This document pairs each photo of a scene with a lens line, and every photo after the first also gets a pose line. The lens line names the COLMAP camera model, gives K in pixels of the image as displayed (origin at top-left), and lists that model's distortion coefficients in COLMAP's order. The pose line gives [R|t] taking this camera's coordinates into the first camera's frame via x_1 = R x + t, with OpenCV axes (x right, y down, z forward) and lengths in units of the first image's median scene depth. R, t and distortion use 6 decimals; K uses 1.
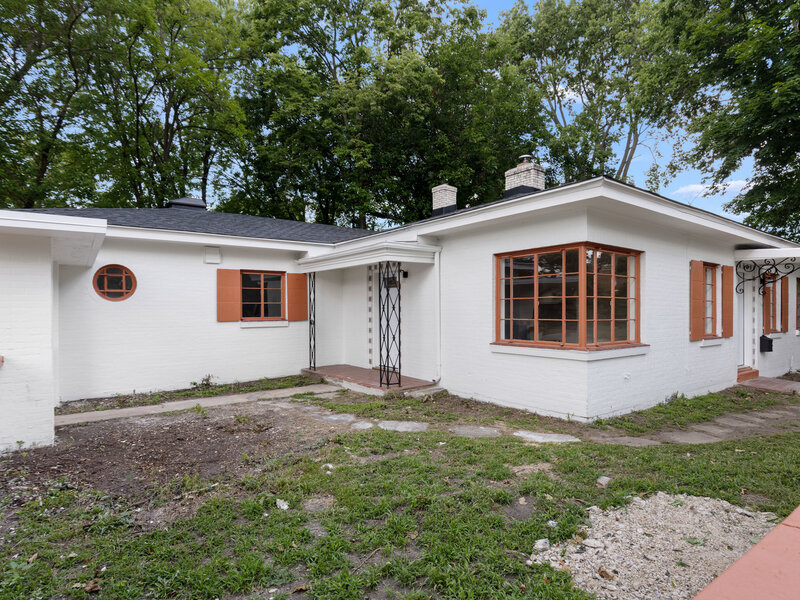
lens RADIAL K [[447.0, 0, 399.8], [0, 447.0, 314.2], [0, 0, 1]] dist [-0.000657, 0.001226]
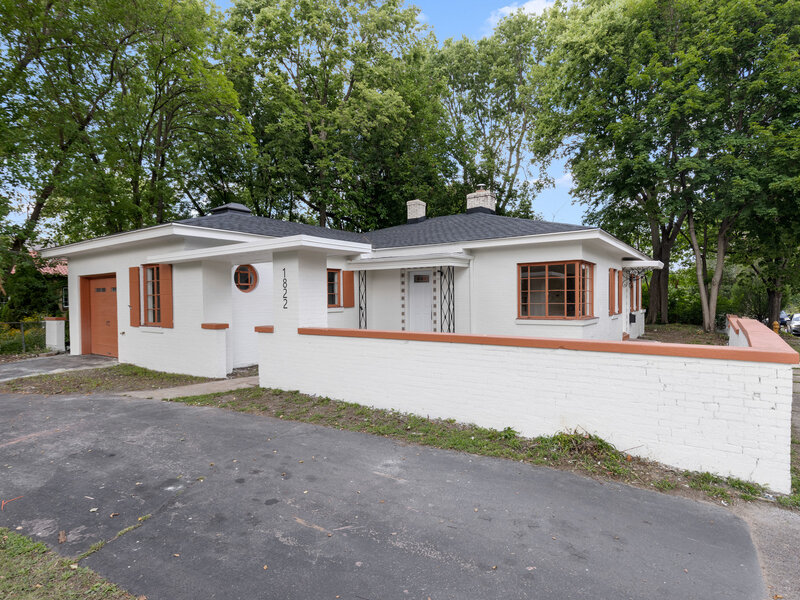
lens RADIAL K [[447.0, 0, 399.8], [0, 447.0, 314.2], [0, 0, 1]] dist [-0.000657, 0.001226]
pose [[0.952108, -0.016243, 0.305330, -0.491039], [0.008636, 0.999618, 0.026249, 0.002327], [-0.305640, -0.022355, 0.951885, -0.294561]]
